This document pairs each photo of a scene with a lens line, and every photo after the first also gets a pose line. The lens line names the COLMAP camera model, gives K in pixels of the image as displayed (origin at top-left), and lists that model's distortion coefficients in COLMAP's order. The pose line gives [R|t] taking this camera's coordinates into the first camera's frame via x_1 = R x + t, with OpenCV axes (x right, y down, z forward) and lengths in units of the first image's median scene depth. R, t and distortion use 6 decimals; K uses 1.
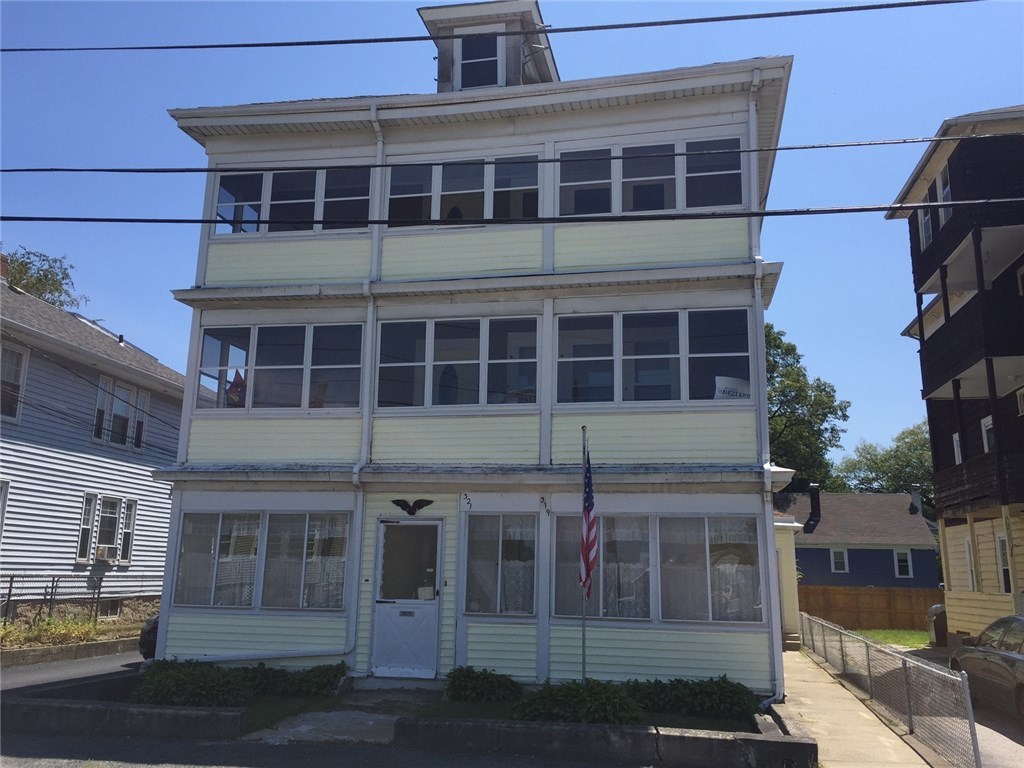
lens RADIAL K [[845.9, 0, 514.2], [0, 845.9, 392.8], [0, 0, 1]] dist [0.102537, -0.131433]
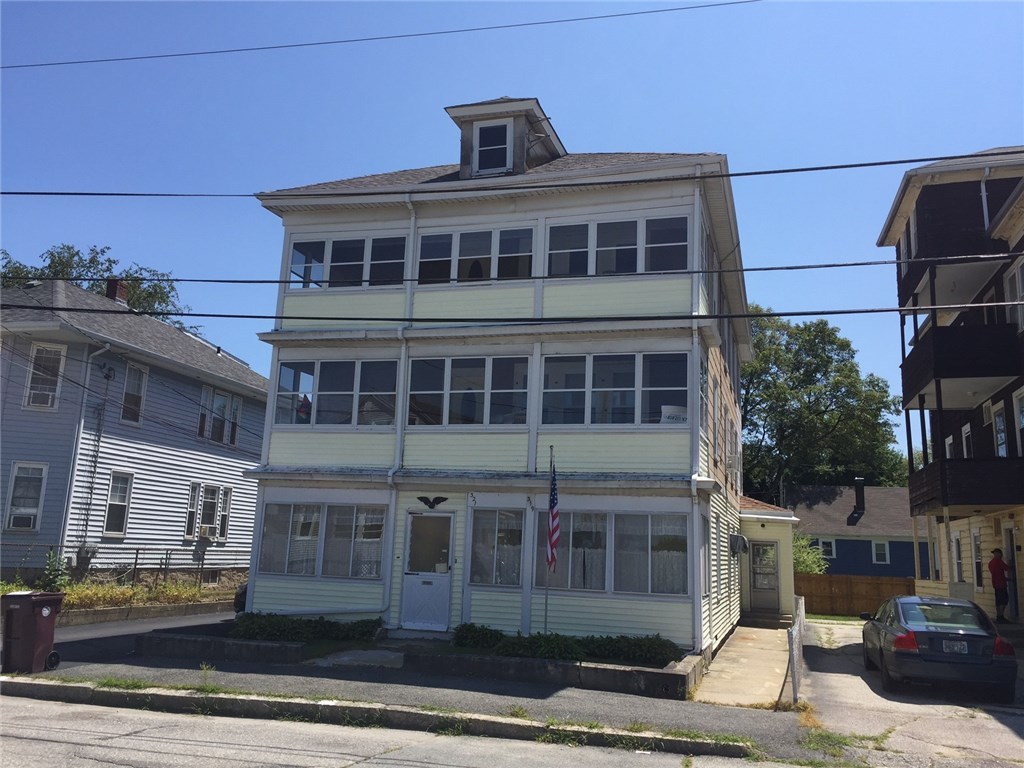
lens RADIAL K [[855.6, 0, 512.0], [0, 855.6, 384.0], [0, 0, 1]] dist [0.059064, 0.002259]
pose [[0.995113, 0.001916, -0.098727, 0.125828], [-0.001022, 0.999958, 0.009109, -0.057540], [0.098740, -0.008963, 0.995073, -0.288235]]
